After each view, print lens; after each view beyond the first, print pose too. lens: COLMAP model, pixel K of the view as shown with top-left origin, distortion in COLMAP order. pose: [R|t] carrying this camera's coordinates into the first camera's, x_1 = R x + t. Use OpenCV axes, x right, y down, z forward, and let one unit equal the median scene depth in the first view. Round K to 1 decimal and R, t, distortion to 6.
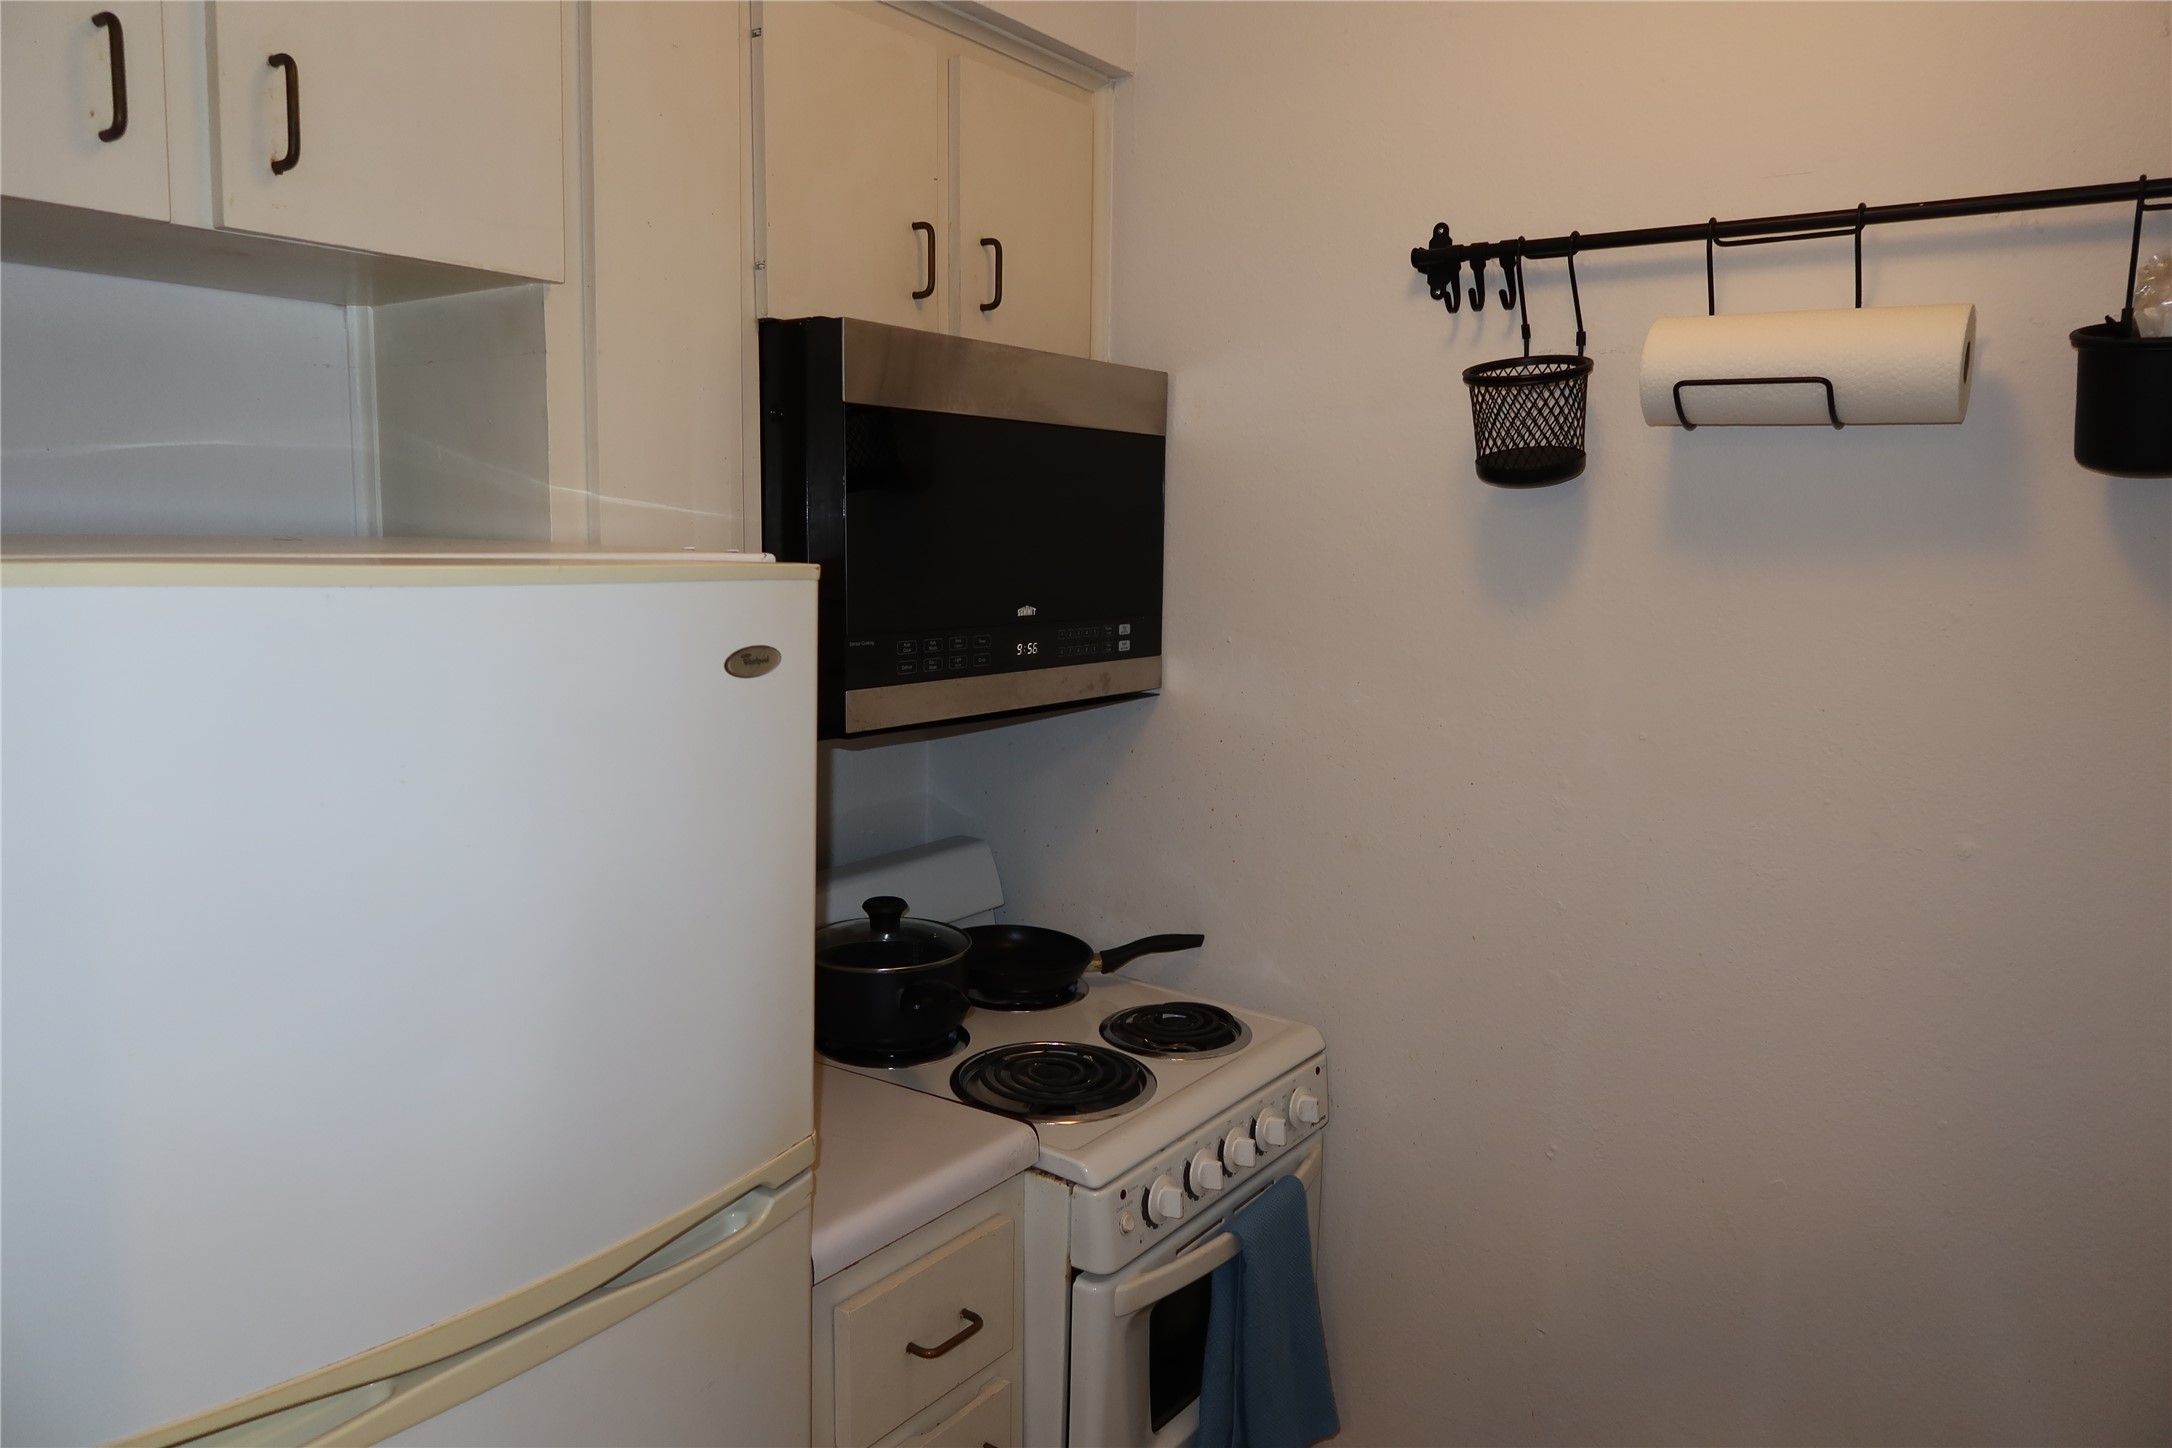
lens RADIAL K [[1520.1, 0, 1086.0], [0, 1520.1, 724.0], [0, 0, 1]] dist [0.003113, 0.005205]
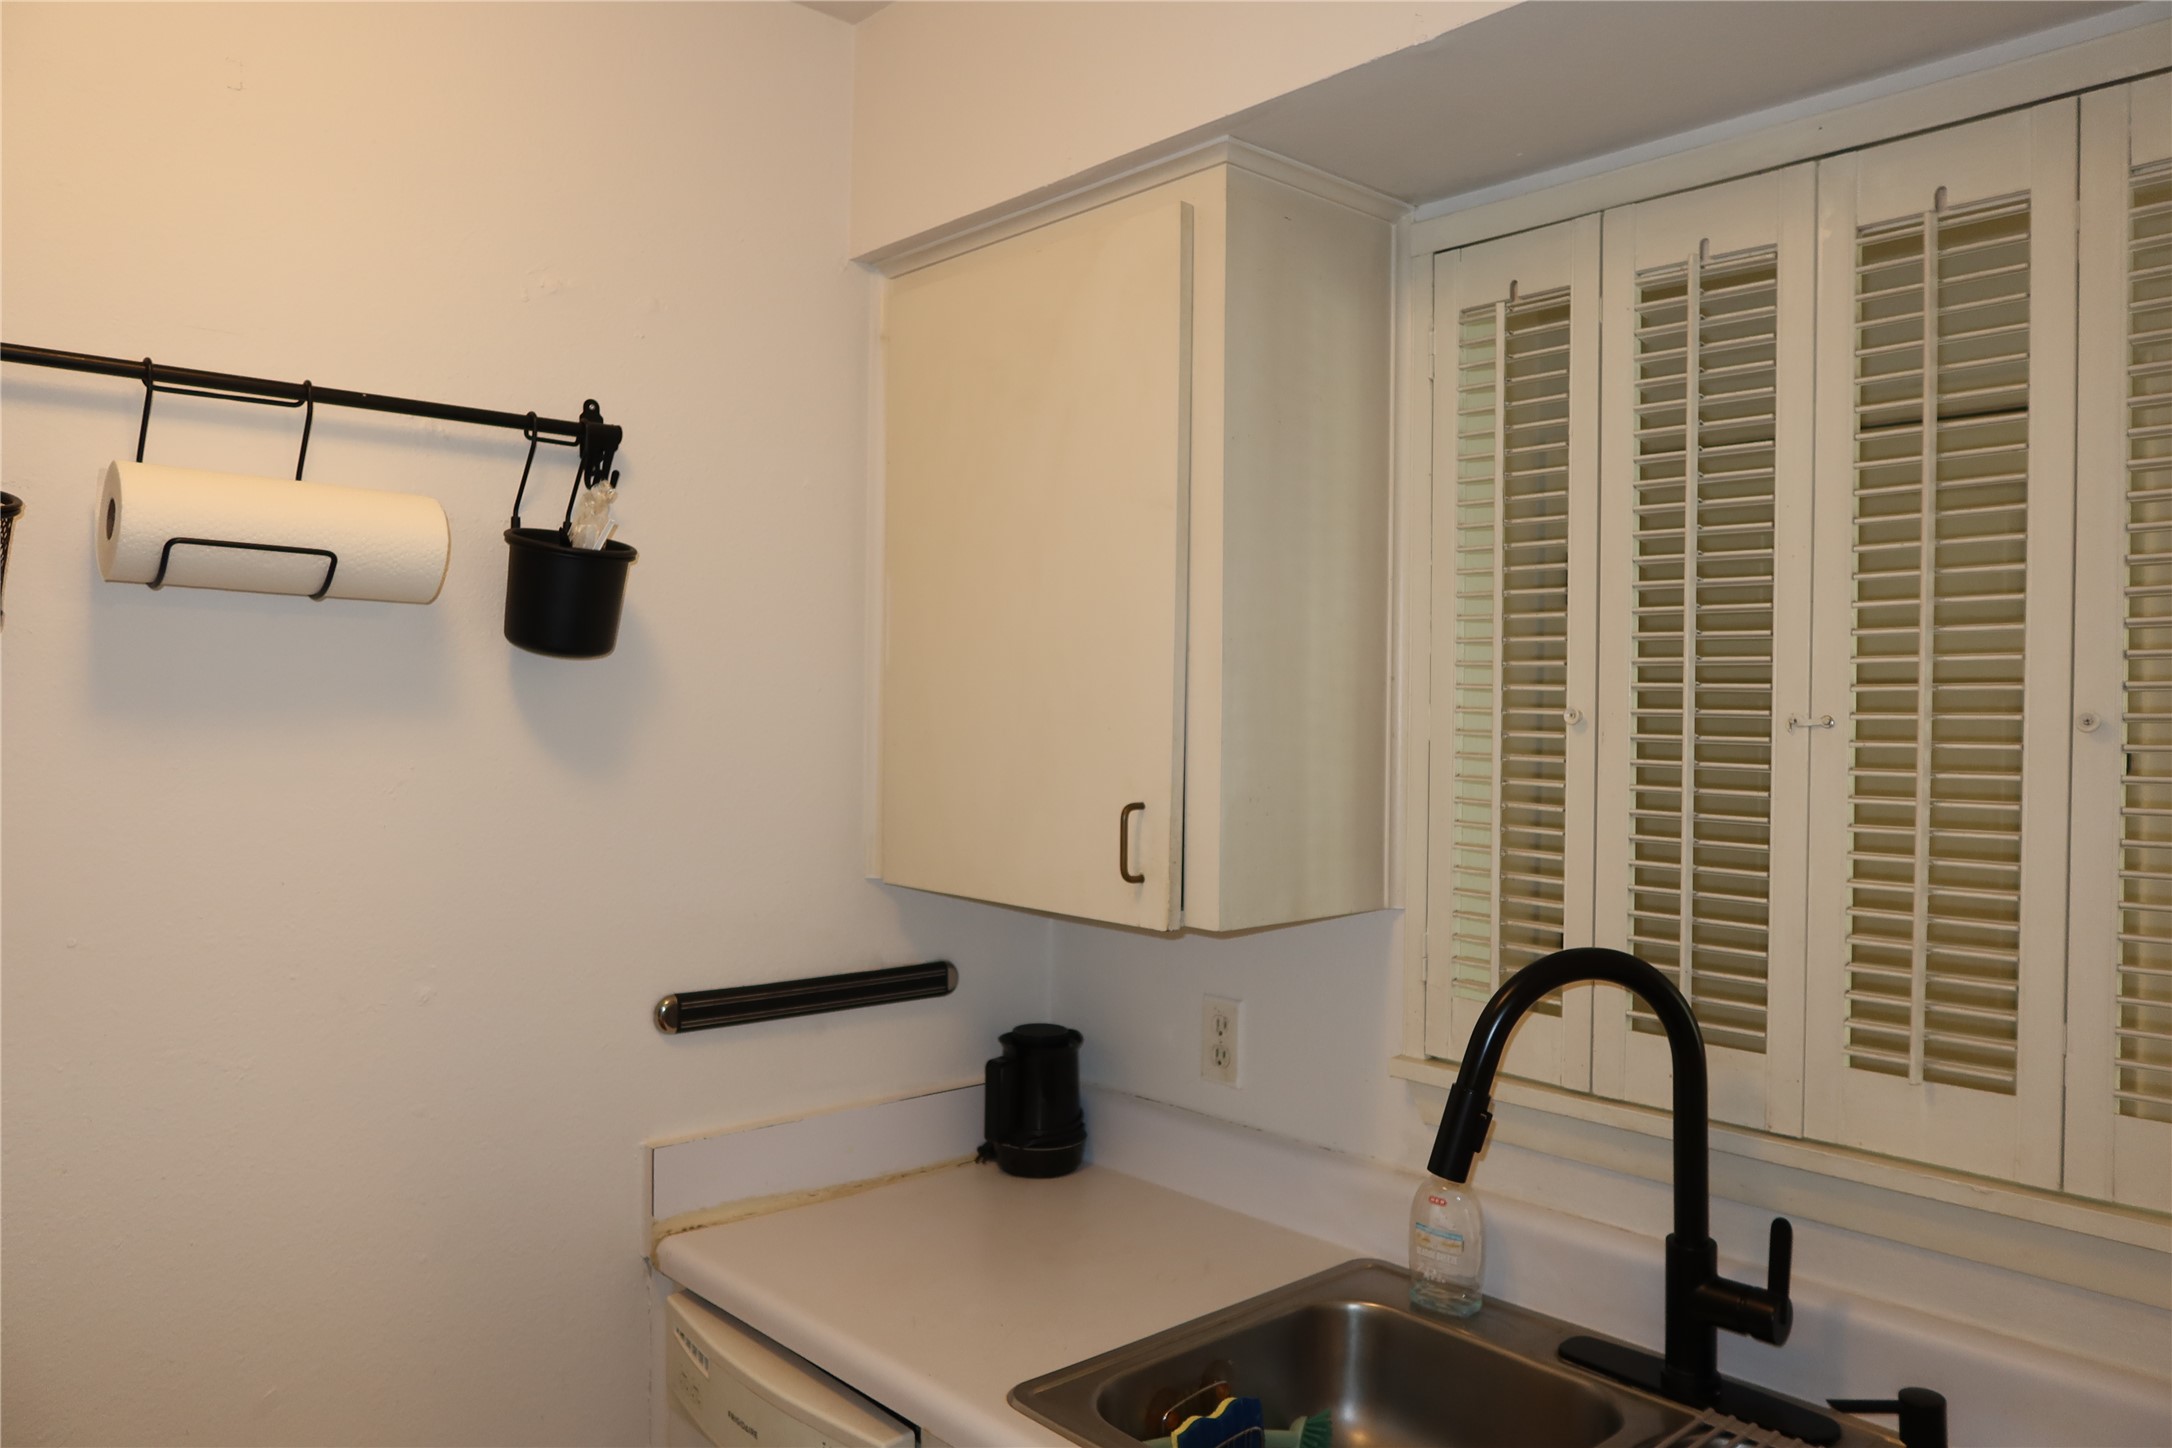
lens RADIAL K [[1520.1, 0, 1086.0], [0, 1520.1, 724.0], [0, 0, 1]] dist [0.003113, 0.005205]
pose [[0.217057, -0.026355, 0.975803, -0.373274], [0.119268, 0.992862, 0.000286, -0.053194], [-0.968845, 0.116320, 0.218651, 0.302413]]
